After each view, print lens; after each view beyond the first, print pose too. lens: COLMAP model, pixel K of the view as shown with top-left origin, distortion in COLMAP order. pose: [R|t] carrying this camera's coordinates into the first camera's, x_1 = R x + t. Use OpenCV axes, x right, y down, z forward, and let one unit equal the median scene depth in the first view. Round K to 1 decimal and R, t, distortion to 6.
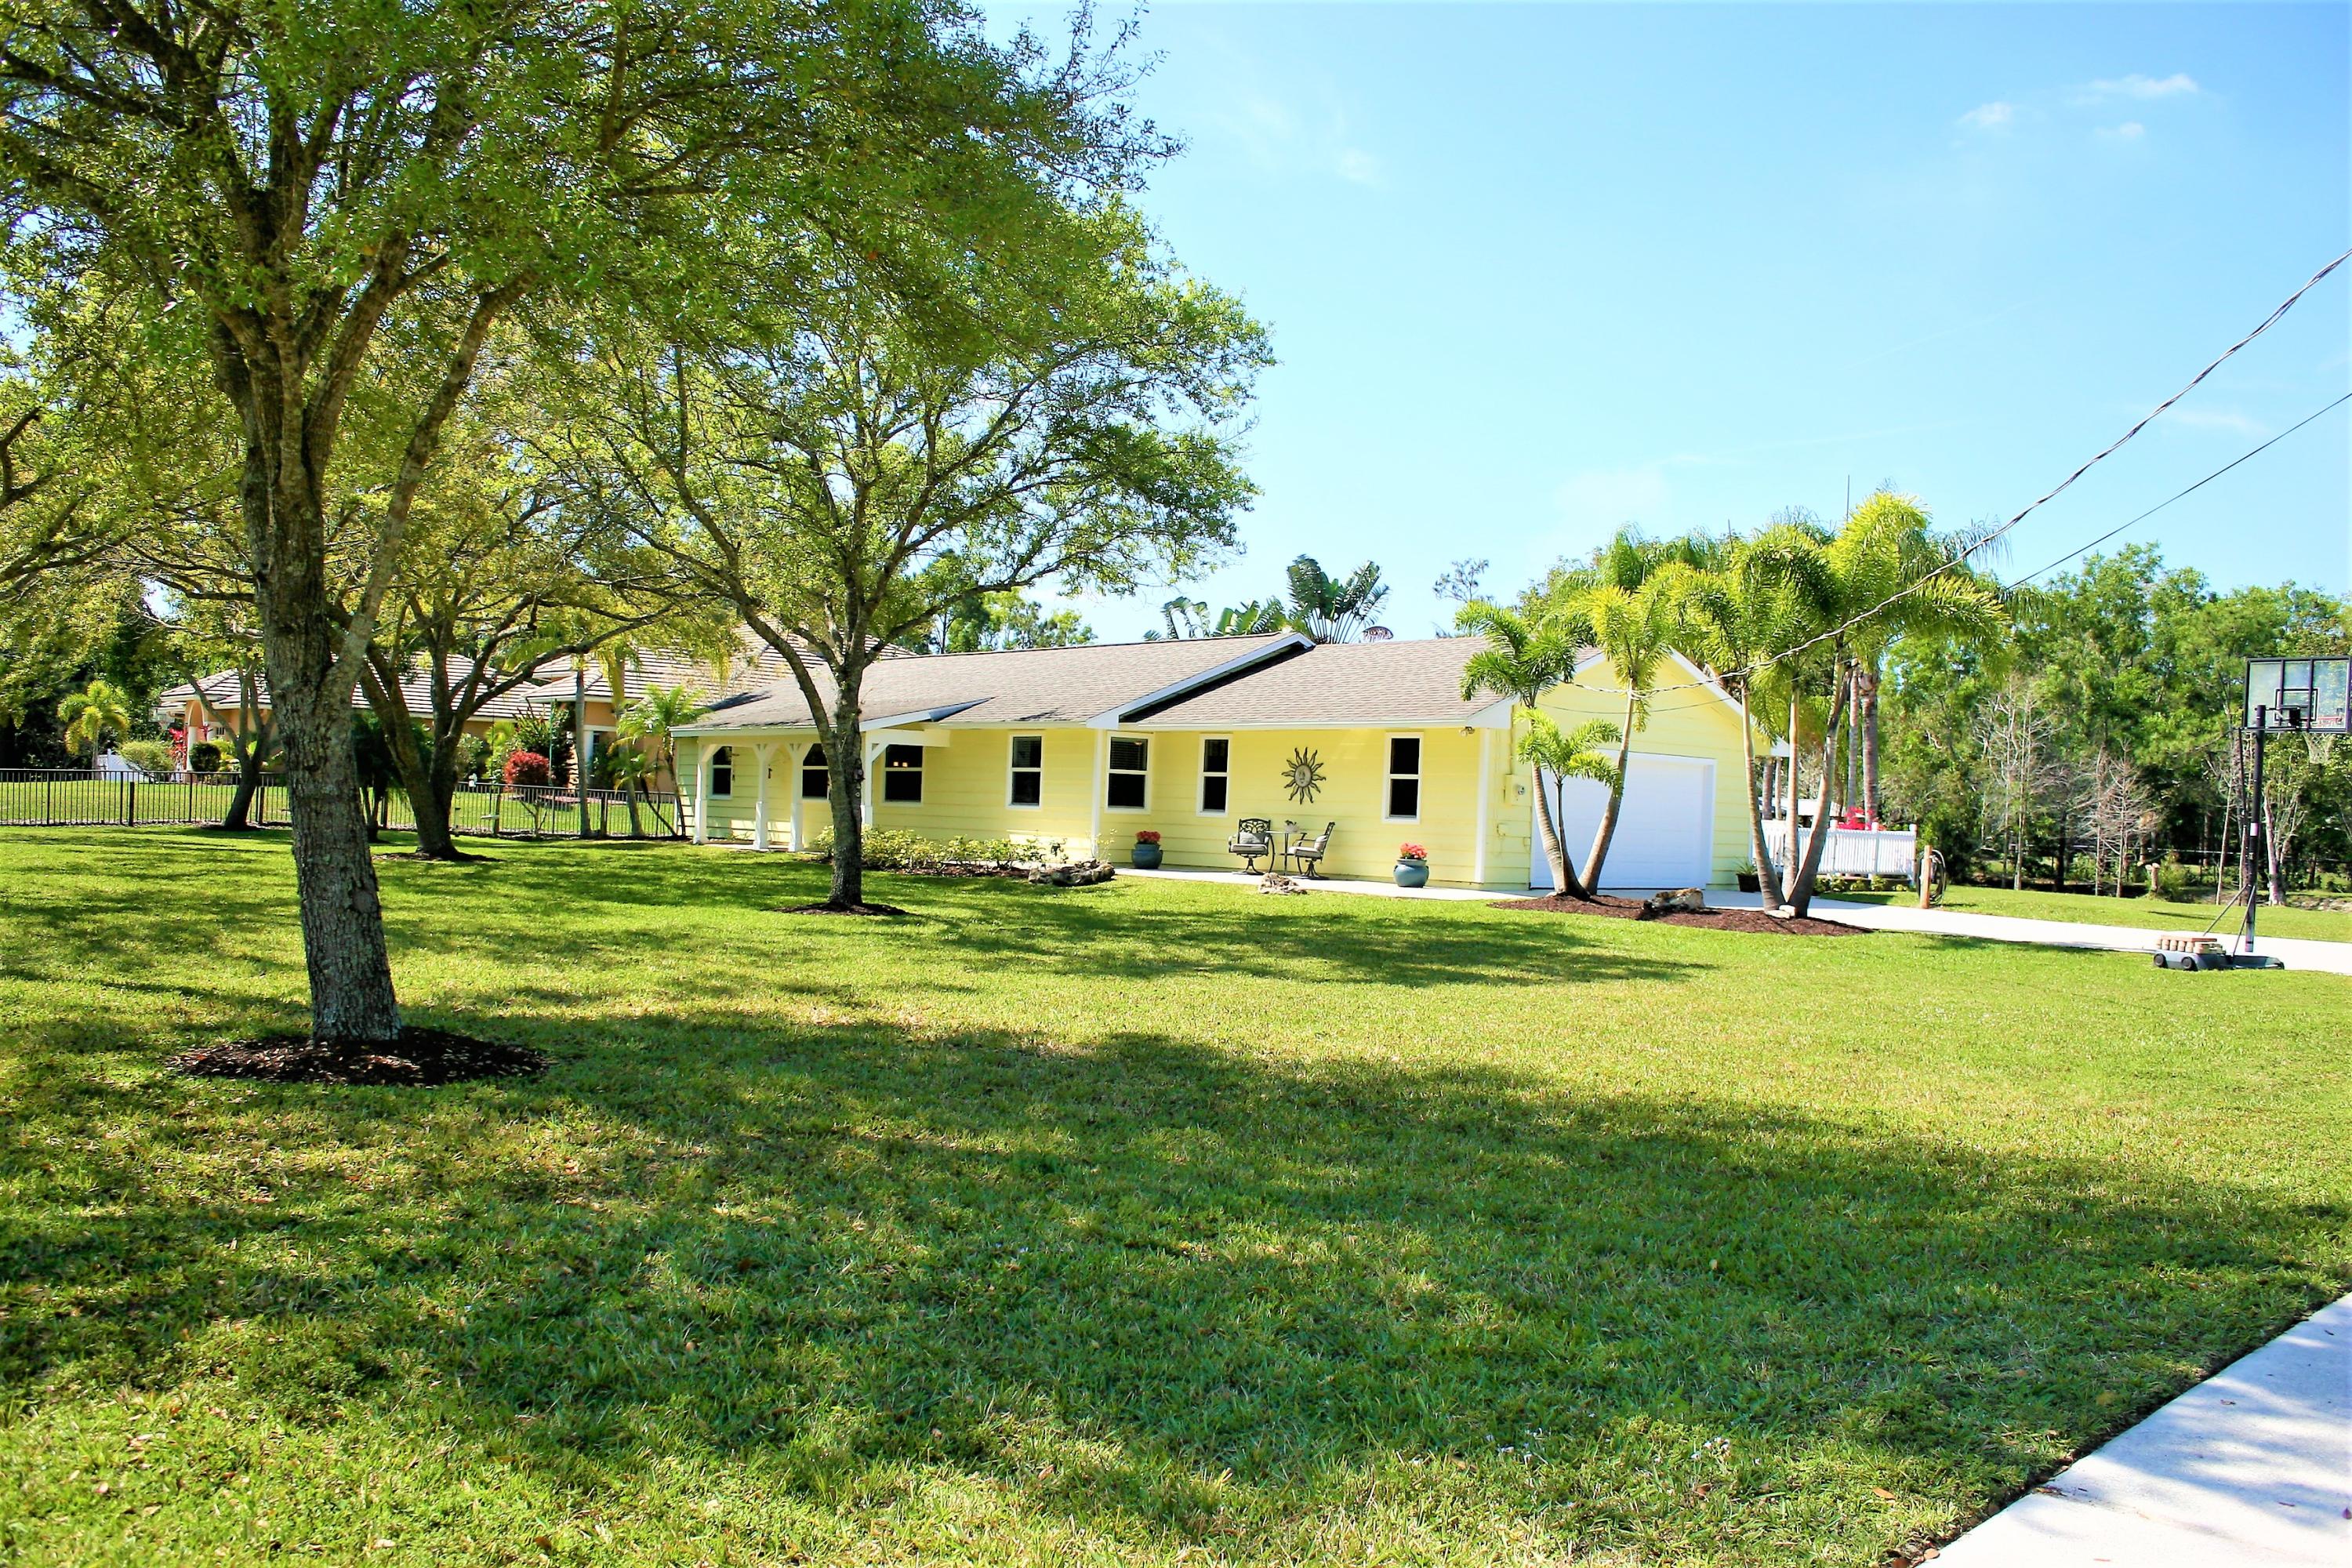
lens RADIAL K [[2071.7, 0, 1169.6], [0, 2071.7, 808.2], [0, 0, 1]] dist [-0.052239, -0.001410]
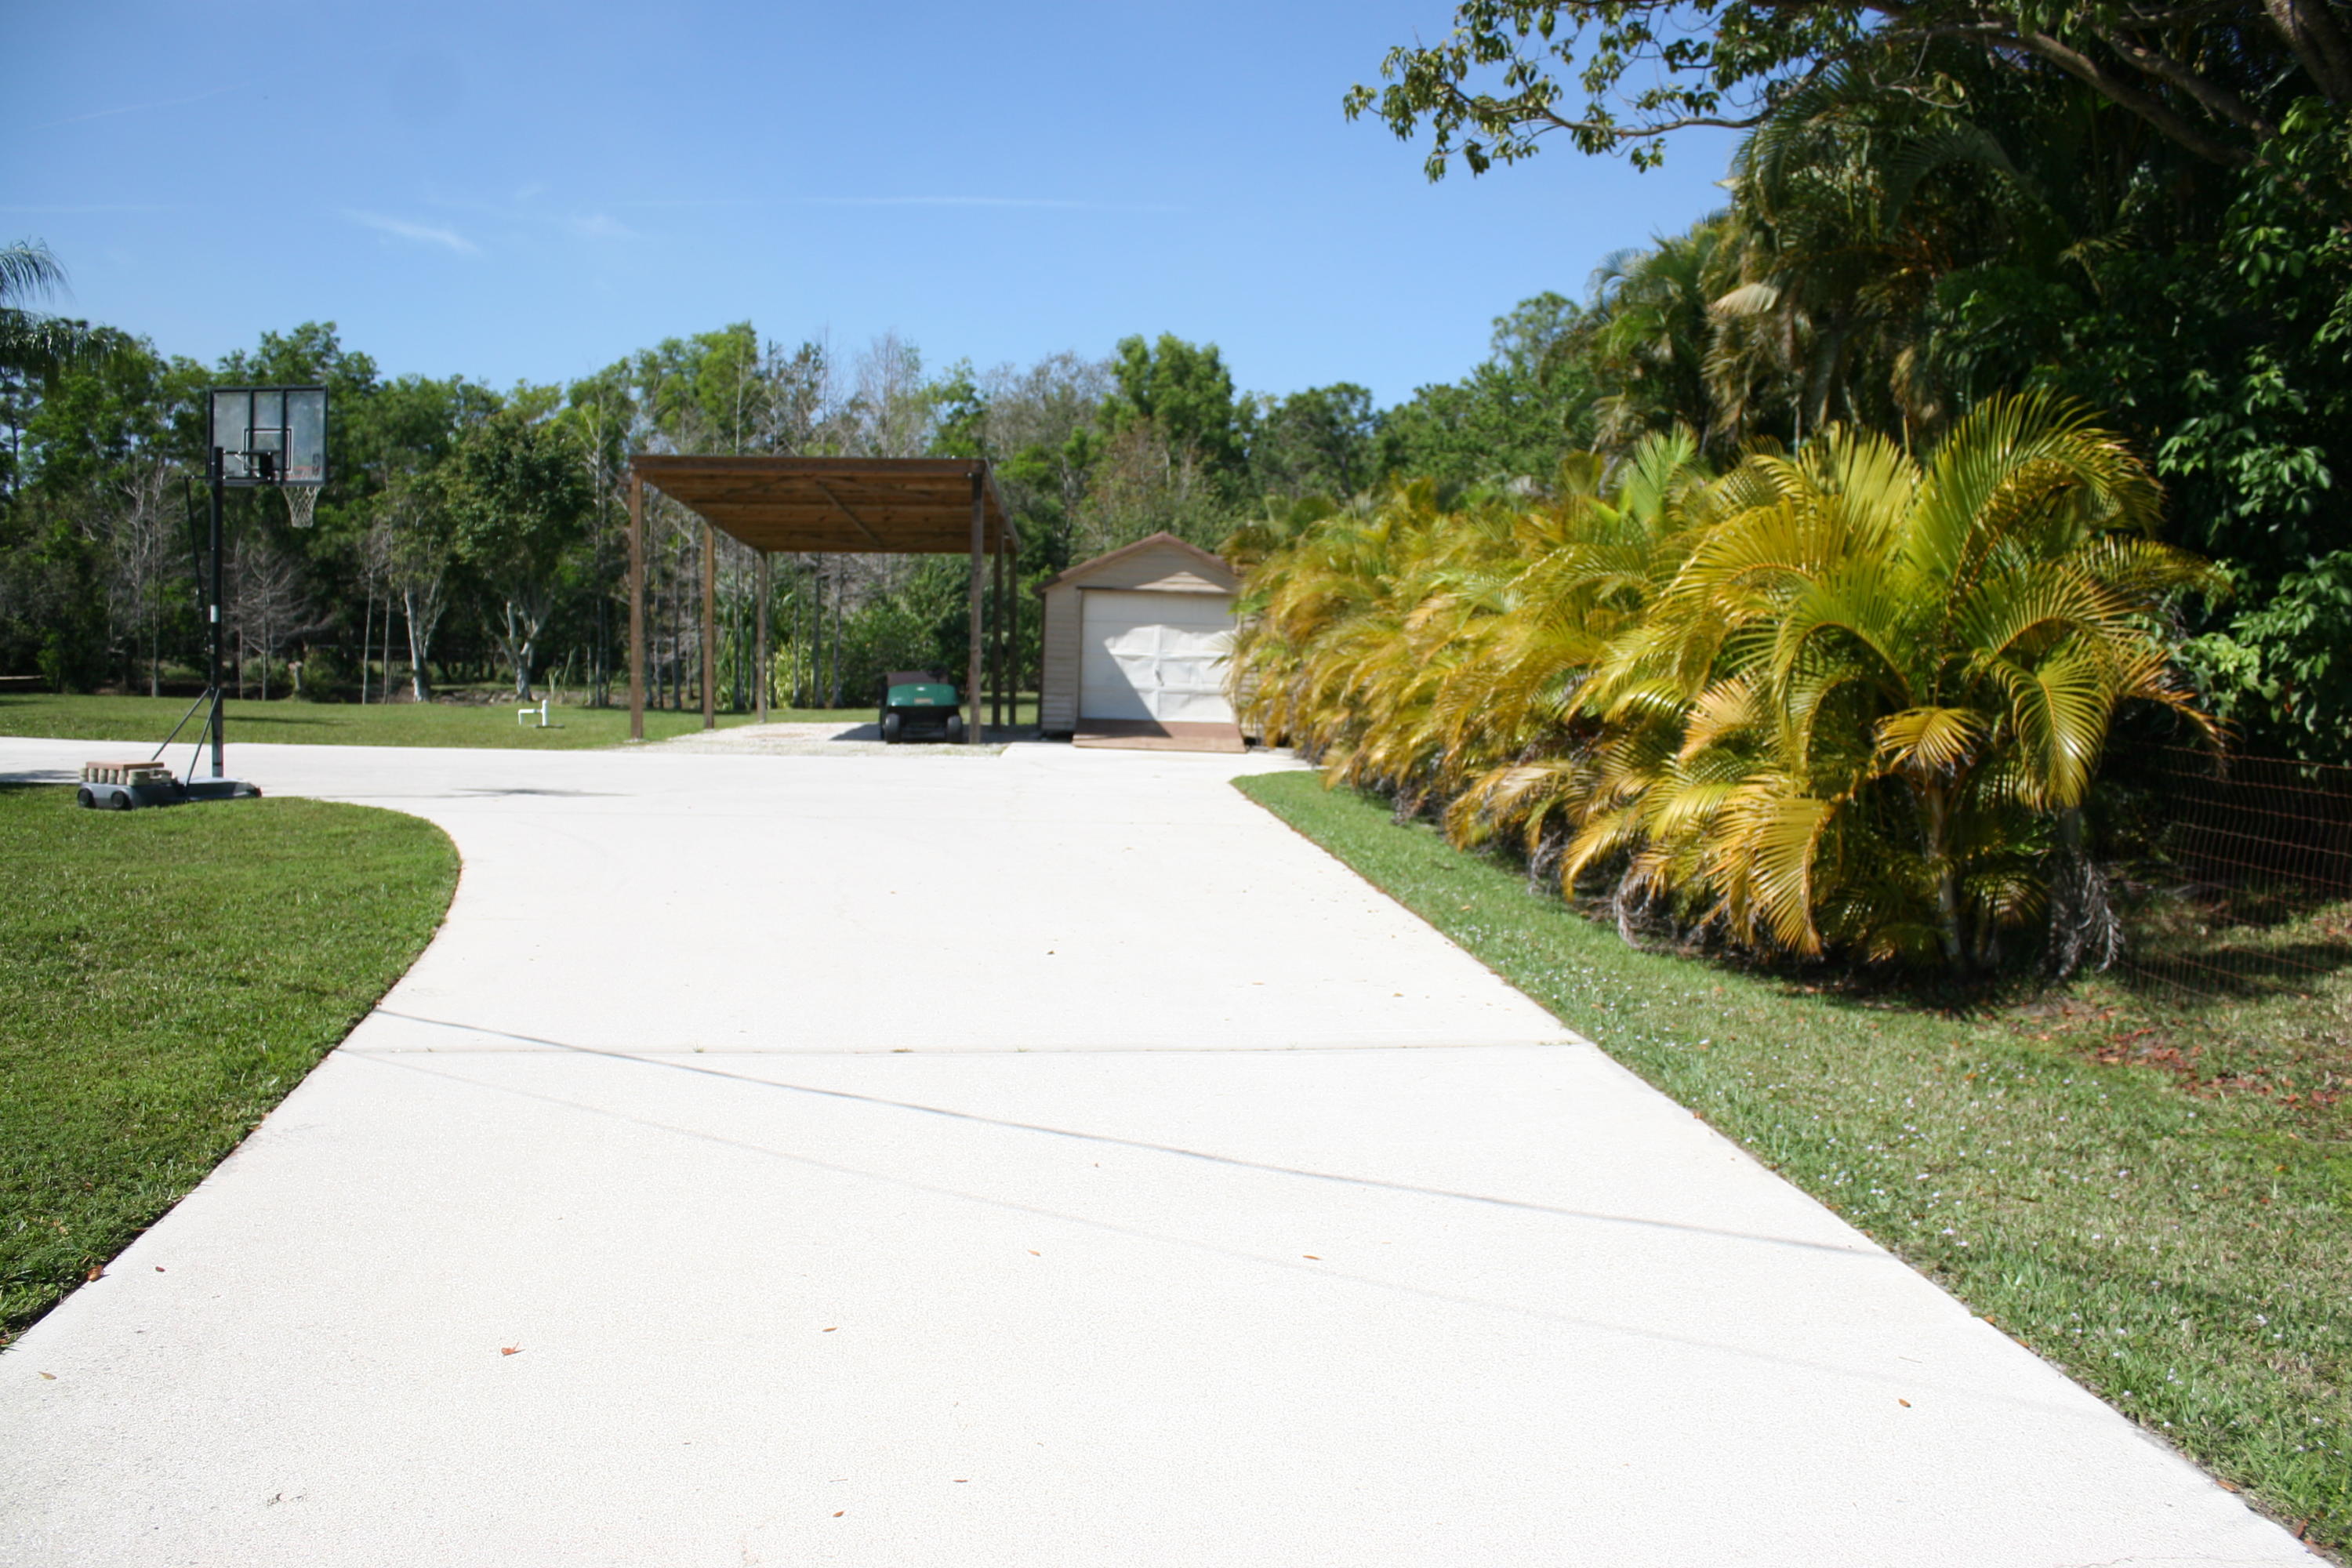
lens RADIAL K [[2071.7, 0, 1169.6], [0, 2071.7, 808.2], [0, 0, 1]] dist [-0.052239, -0.001410]
pose [[0.686474, -0.081195, 0.722607, 0.156266], [0.010622, 0.994760, 0.101684, 0.006086], [-0.727077, -0.062128, 0.683739, 0.157955]]
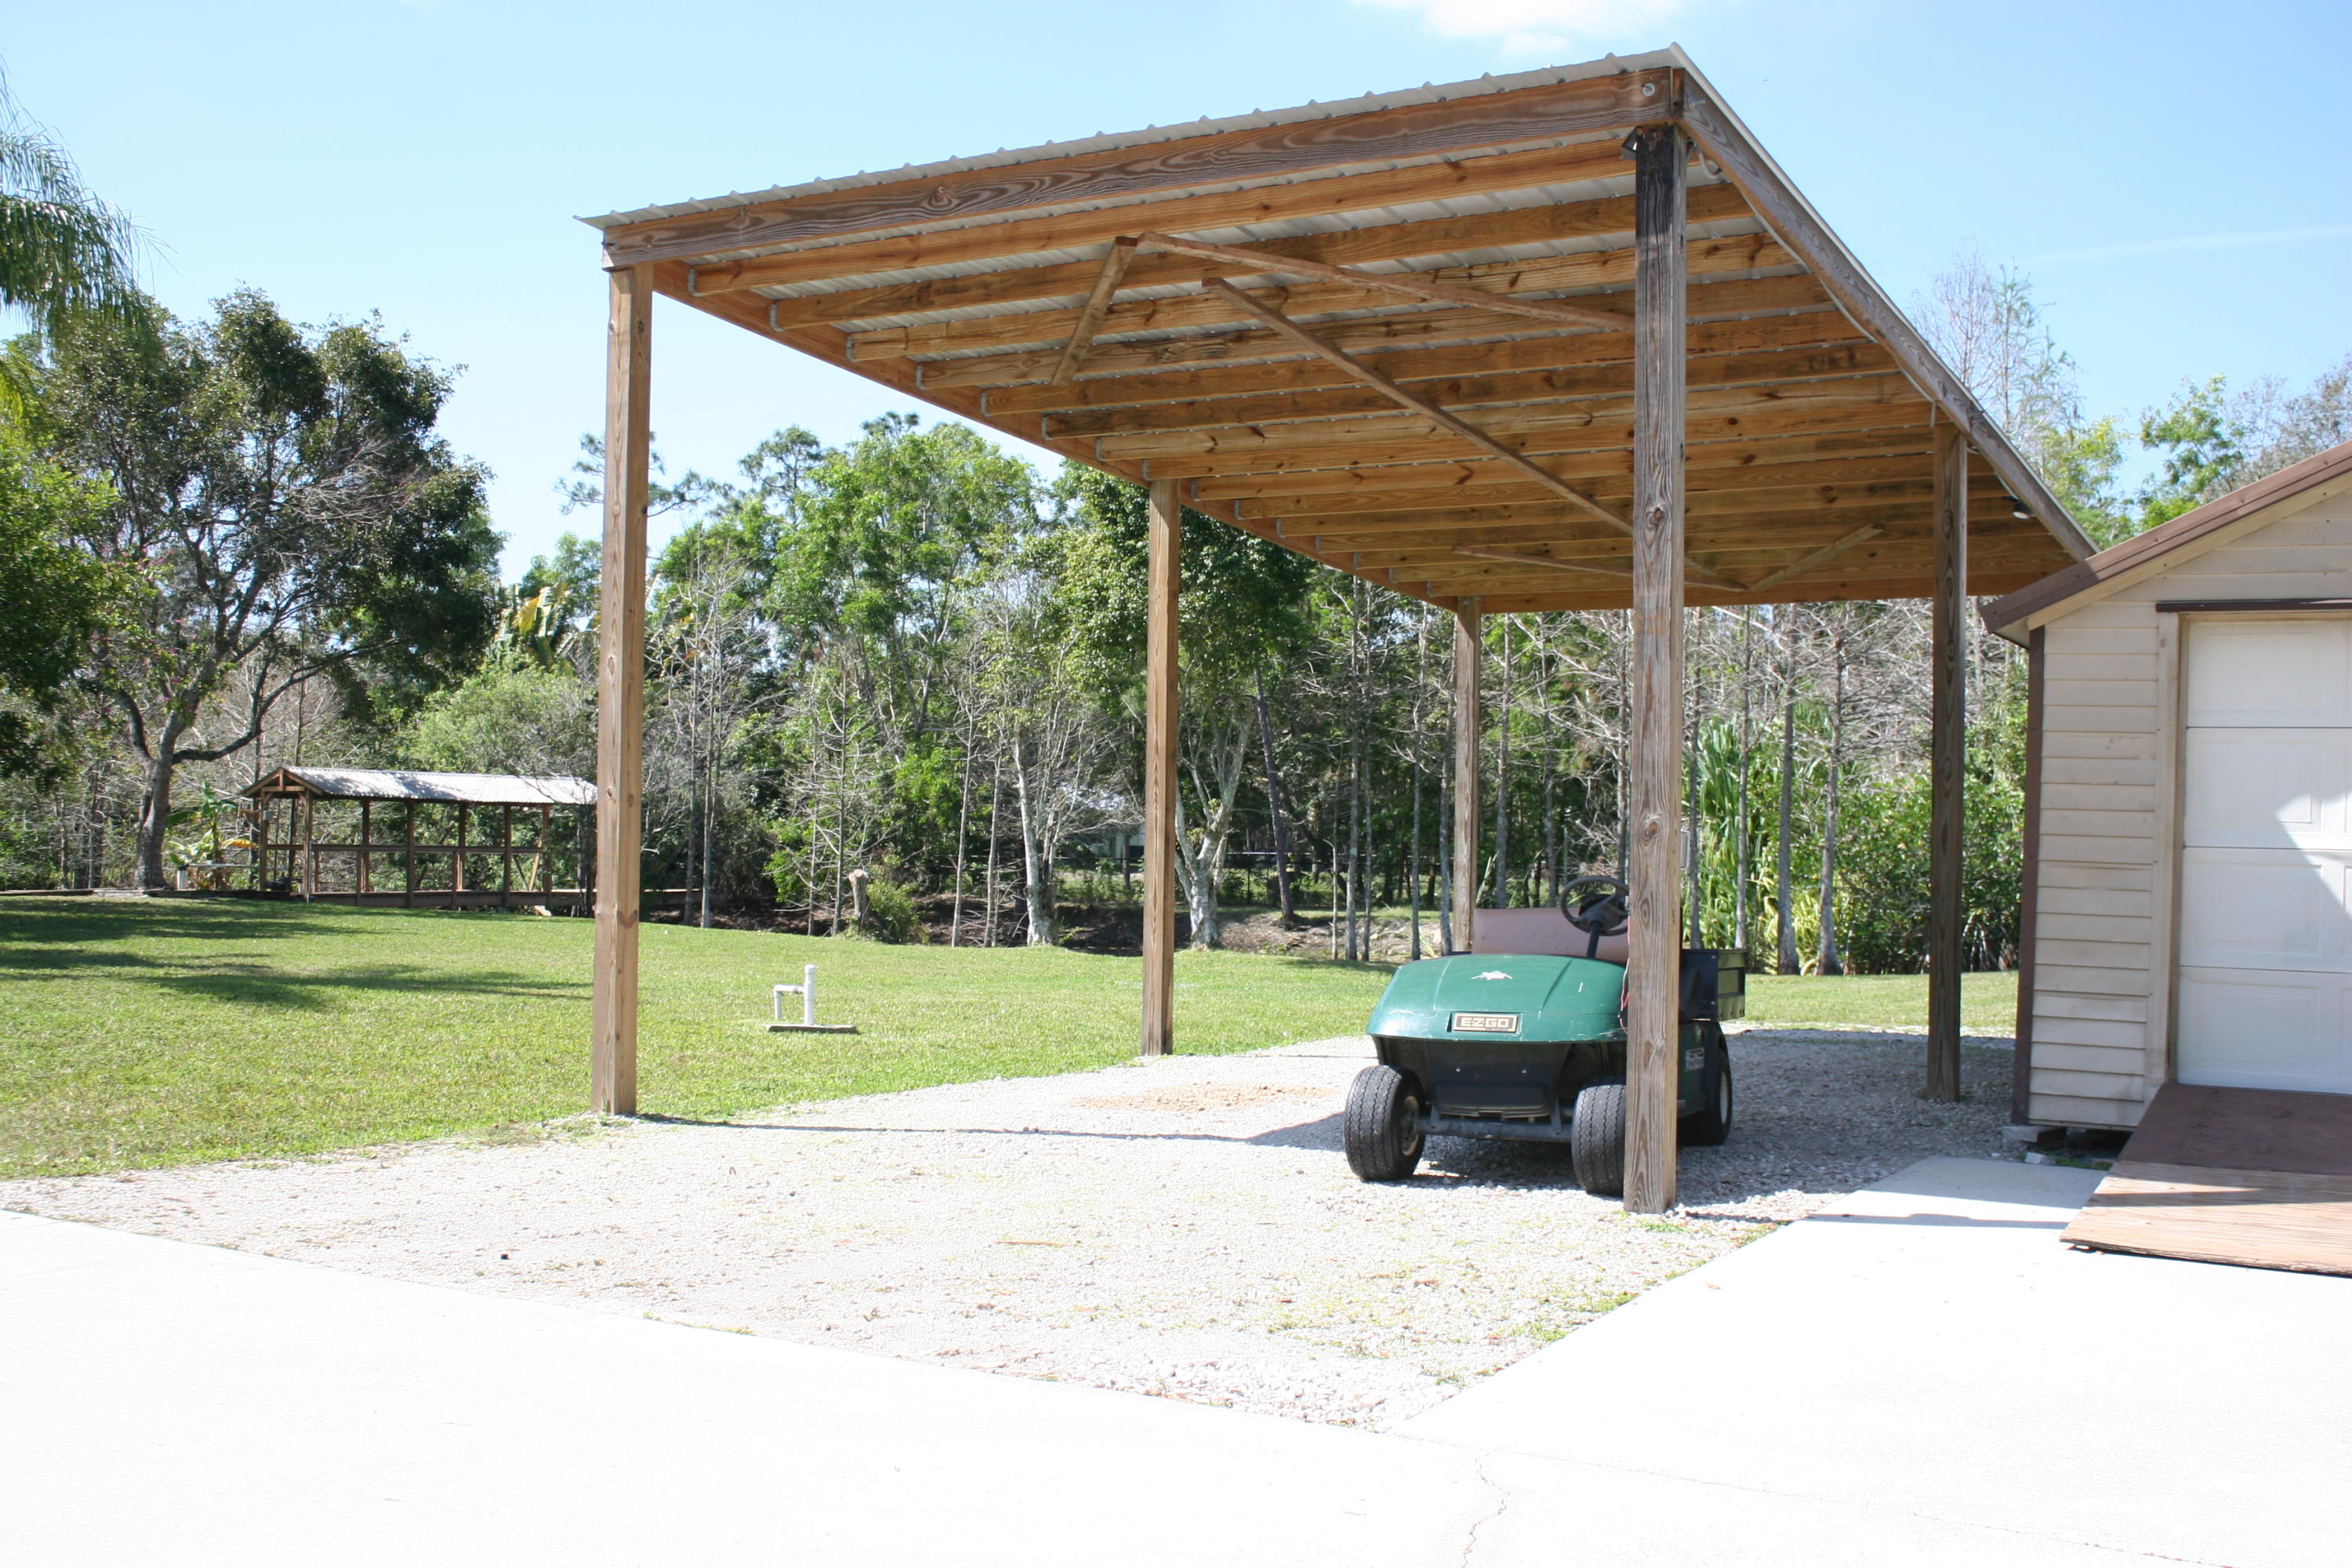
lens RADIAL K [[2469.3, 0, 1176.0], [0, 2469.3, 784.0], [0, 0, 1]] dist [-0.006475, -0.006580]
pose [[0.959334, -0.011593, 0.282034, 0.695532], [0.016626, 0.999742, -0.015460, 0.029779], [-0.281782, 0.019520, 0.959280, 0.659640]]
